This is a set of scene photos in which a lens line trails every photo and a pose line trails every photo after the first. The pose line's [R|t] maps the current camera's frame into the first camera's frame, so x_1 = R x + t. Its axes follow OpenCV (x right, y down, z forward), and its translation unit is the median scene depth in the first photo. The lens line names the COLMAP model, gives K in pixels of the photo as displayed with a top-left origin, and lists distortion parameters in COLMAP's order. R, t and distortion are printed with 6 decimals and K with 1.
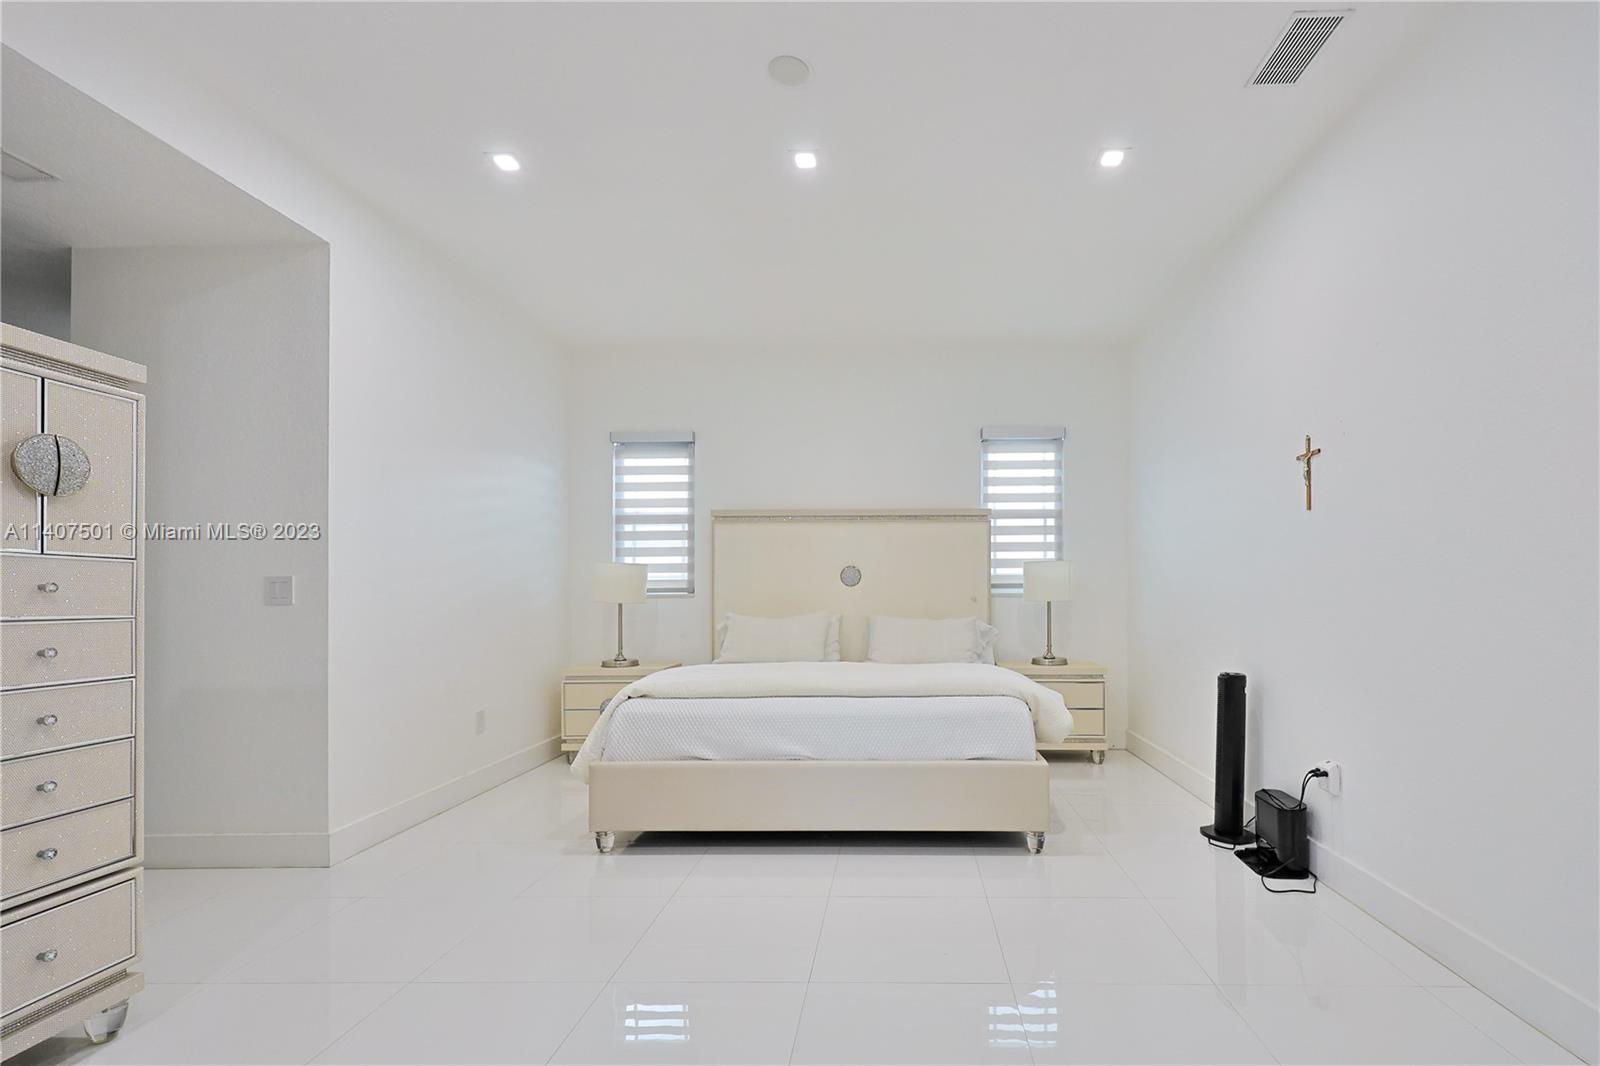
lens RADIAL K [[709.7, 0, 836.0], [0, 709.7, 588.6], [0, 0, 1]] dist [0.001648, 0.000493]
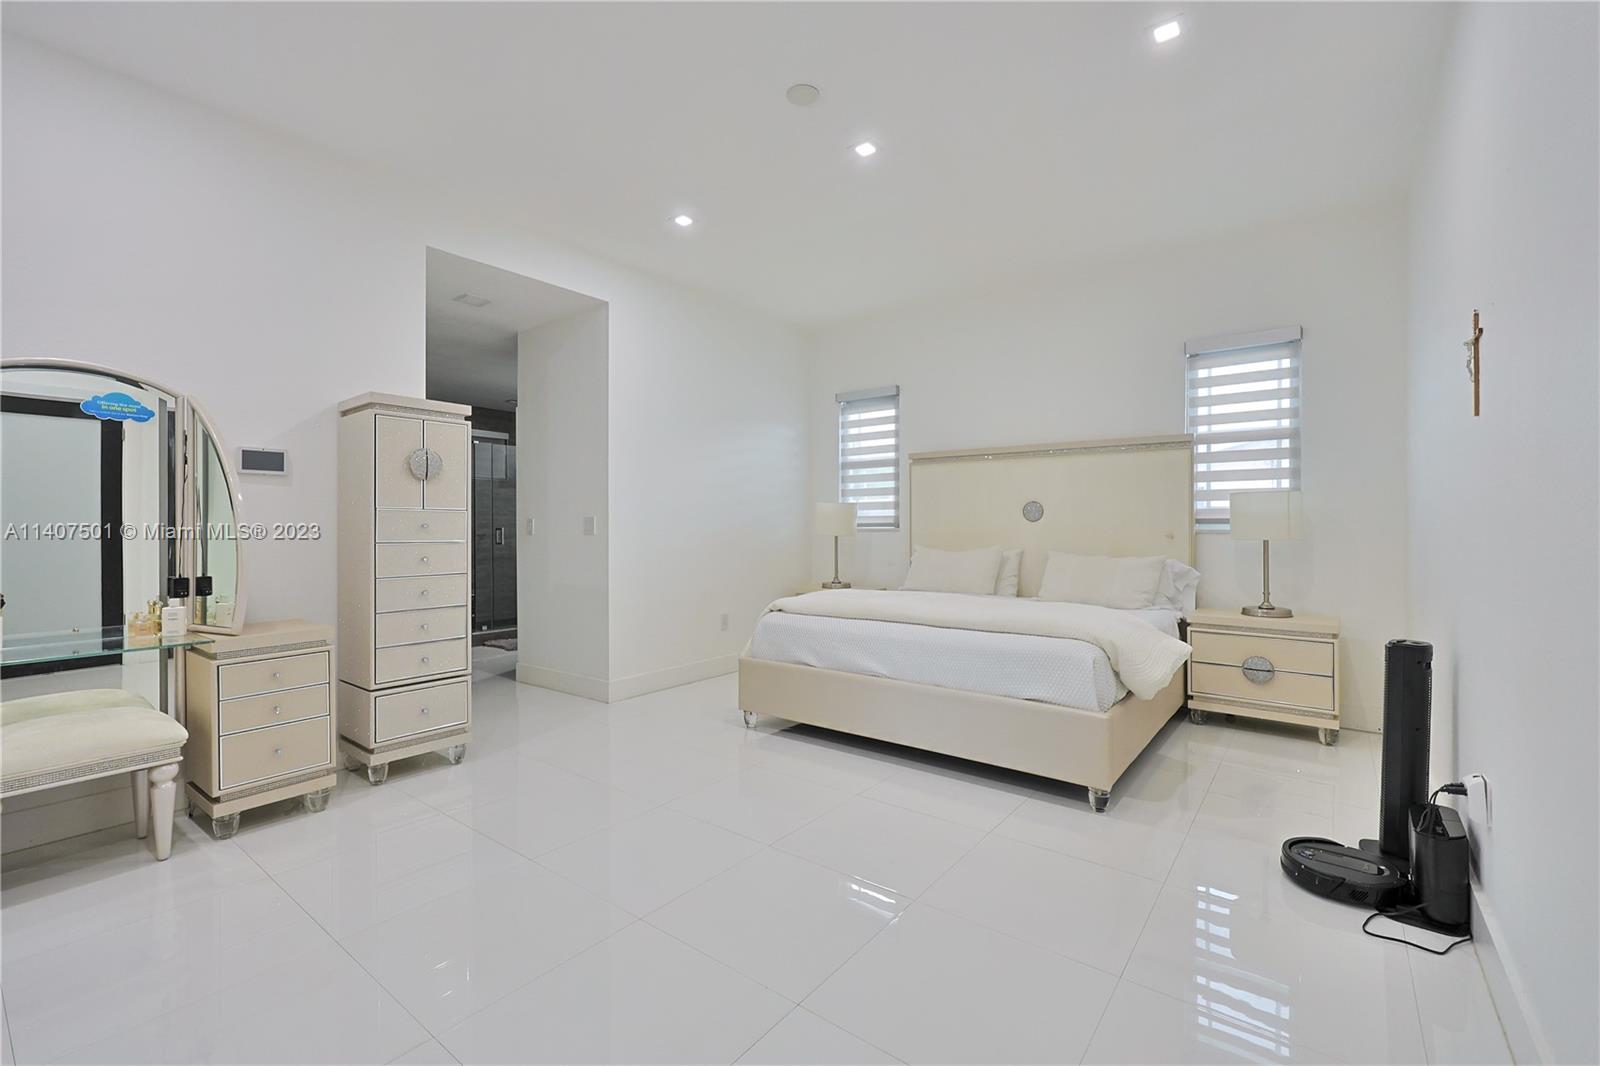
lens RADIAL K [[672.0, 0, 804.9], [0, 672.0, 523.9], [0, 0, 1]] dist [0.001414, 0.000838]
pose [[0.806087, 0.002187, -0.591793, 0.322876], [0.001237, 0.999985, 0.005382, -0.005600], [0.591796, -0.005070, 0.806072, 0.044879]]
